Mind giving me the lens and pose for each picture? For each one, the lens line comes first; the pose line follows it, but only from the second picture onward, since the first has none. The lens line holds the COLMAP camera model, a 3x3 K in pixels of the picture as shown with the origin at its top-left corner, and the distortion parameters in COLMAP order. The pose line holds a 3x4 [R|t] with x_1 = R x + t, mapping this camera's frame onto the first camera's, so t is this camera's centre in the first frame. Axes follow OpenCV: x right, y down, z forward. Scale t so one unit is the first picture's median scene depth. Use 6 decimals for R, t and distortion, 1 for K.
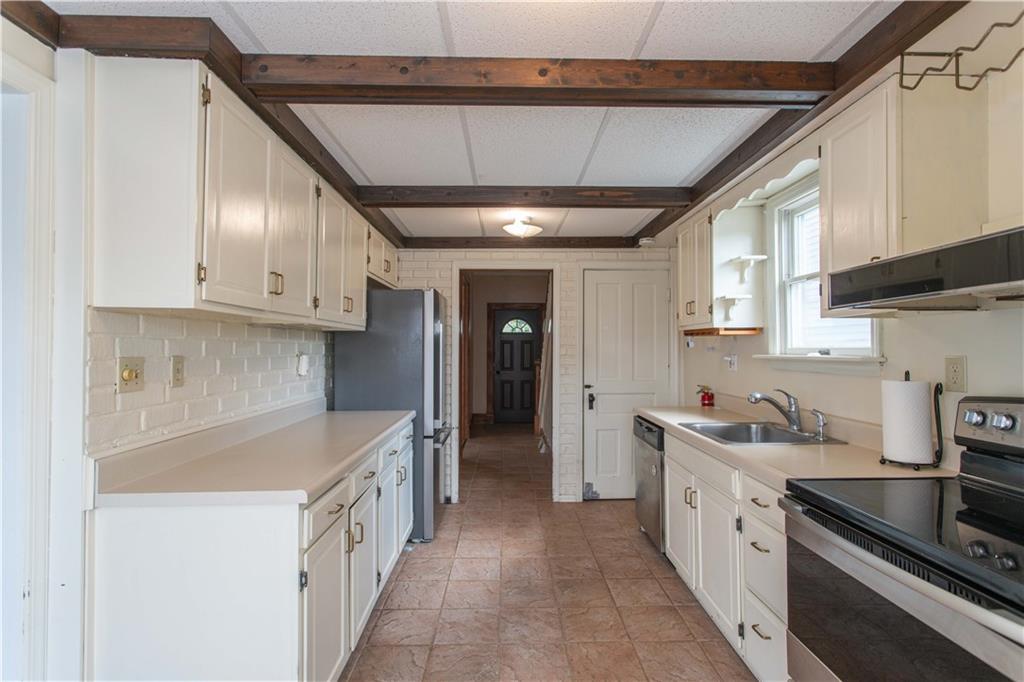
lens RADIAL K [[486.2, 0, 511.2], [0, 486.2, 342.2], [0, 0, 1]] dist [-0.002349, 0.003479]
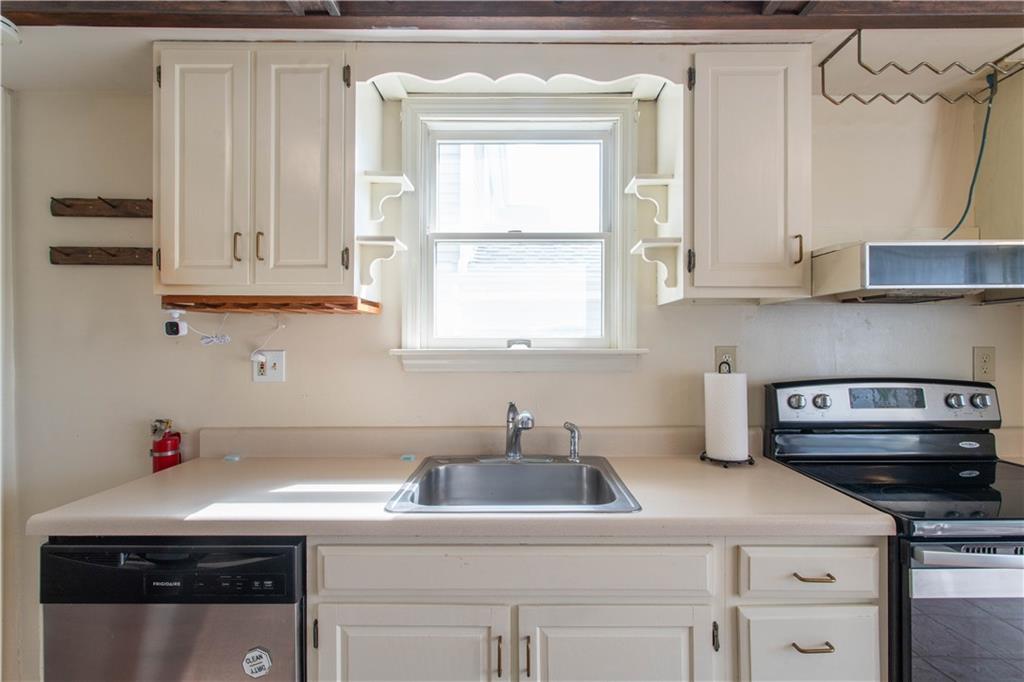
lens RADIAL K [[486.2, 0, 513.2], [0, 486.2, 342.6], [0, 0, 1]] dist [-0.002349, 0.003479]
pose [[0.011586, 0.000749, 0.999933, -0.083566], [-0.013716, 0.999906, -0.000590, 0.016906], [-0.999839, -0.013708, 0.011596, 0.853650]]
